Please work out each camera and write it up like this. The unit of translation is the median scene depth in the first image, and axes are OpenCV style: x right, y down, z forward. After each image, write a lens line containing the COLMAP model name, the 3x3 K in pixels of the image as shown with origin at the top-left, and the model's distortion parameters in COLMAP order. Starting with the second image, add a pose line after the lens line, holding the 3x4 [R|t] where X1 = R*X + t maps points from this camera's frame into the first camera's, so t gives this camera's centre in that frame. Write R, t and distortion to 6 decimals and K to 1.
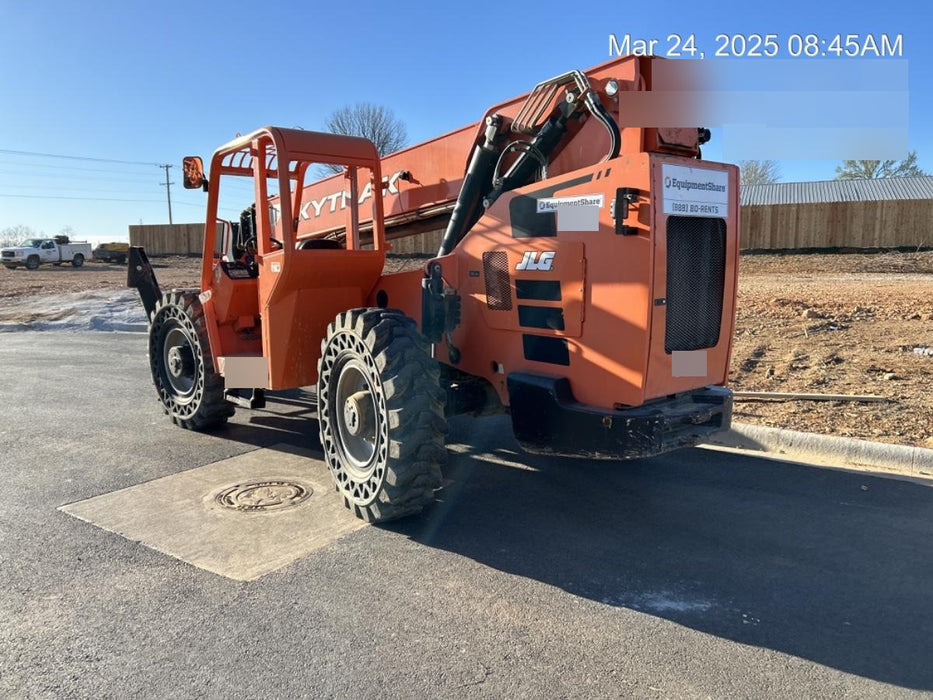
lens RADIAL K [[697.6, 0, 462.9], [0, 697.6, 355.4], [0, 0, 1]] dist [0.038633, -0.001224]
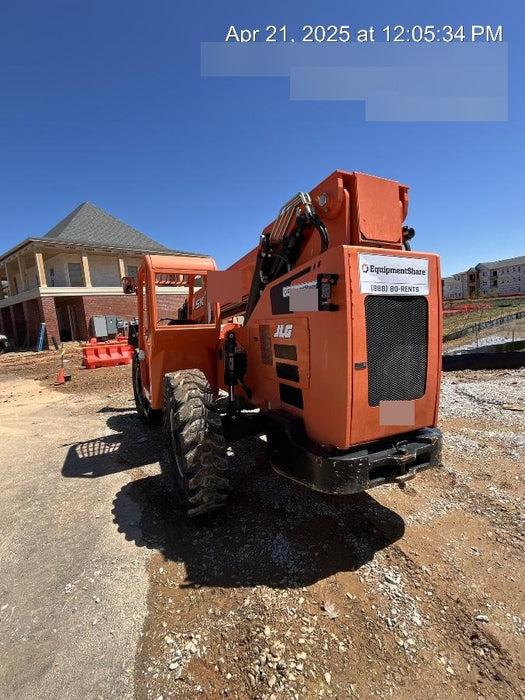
lens RADIAL K [[338.9, 0, 261.5], [0, 338.9, 347.2], [0, 0, 1]] dist [0.001405, -0.000056]
pose [[0.969925, -0.003551, -0.243378, 0.232461], [-0.013408, 0.997596, -0.067990, -0.058716], [0.243034, 0.069208, 0.967546, 0.347795]]
